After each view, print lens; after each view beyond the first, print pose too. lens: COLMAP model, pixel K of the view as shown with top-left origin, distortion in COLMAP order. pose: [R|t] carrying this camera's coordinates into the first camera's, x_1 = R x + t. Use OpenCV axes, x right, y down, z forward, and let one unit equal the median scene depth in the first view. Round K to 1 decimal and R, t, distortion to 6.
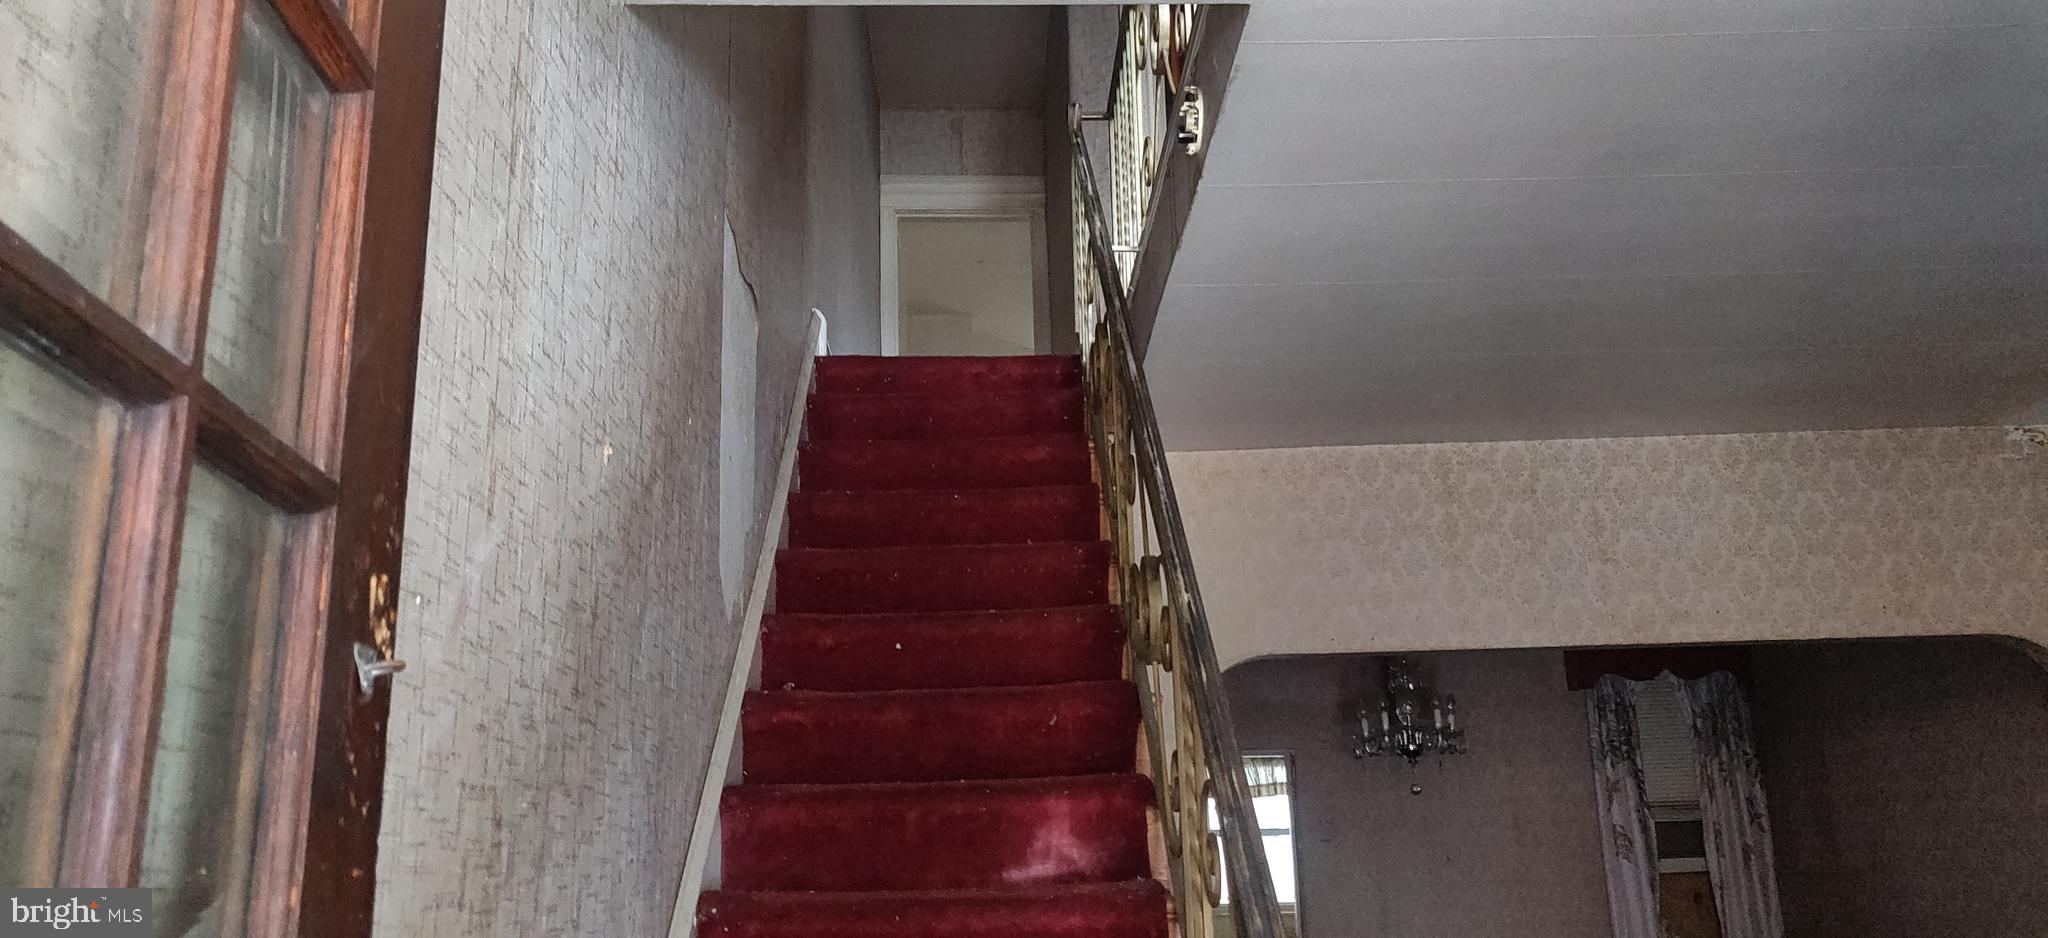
lens RADIAL K [[1523.6, 0, 1026.9], [0, 1523.6, 475.4], [0, 0, 1]] dist [-0.004804, 0.003119]
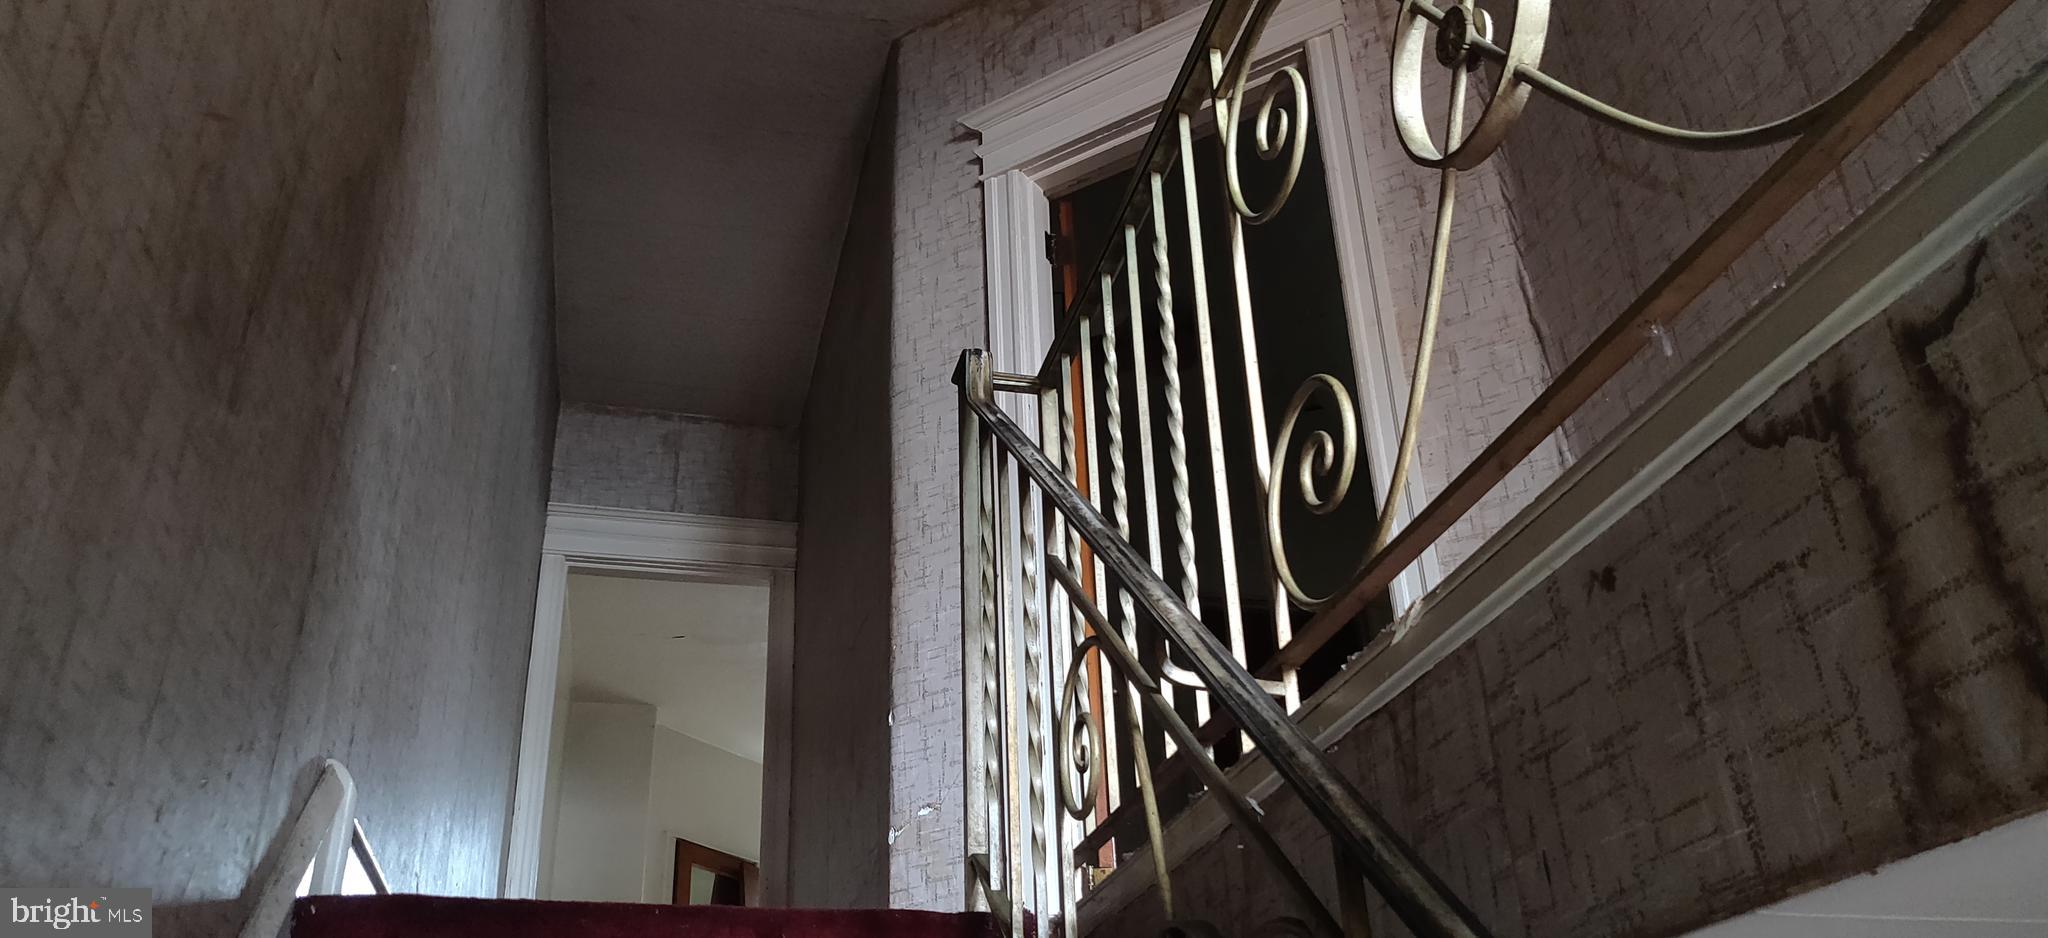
lens RADIAL K [[1543.4, 0, 1034.1], [0, 1543.4, 466.0], [0, 0, 1]] dist [-0.039199, 0.087832]
pose [[0.973923, 0.093055, 0.206919, -0.030036], [-0.037584, 0.965588, -0.257346, -0.046846], [-0.223746, 0.242859, 0.943905, 0.312895]]
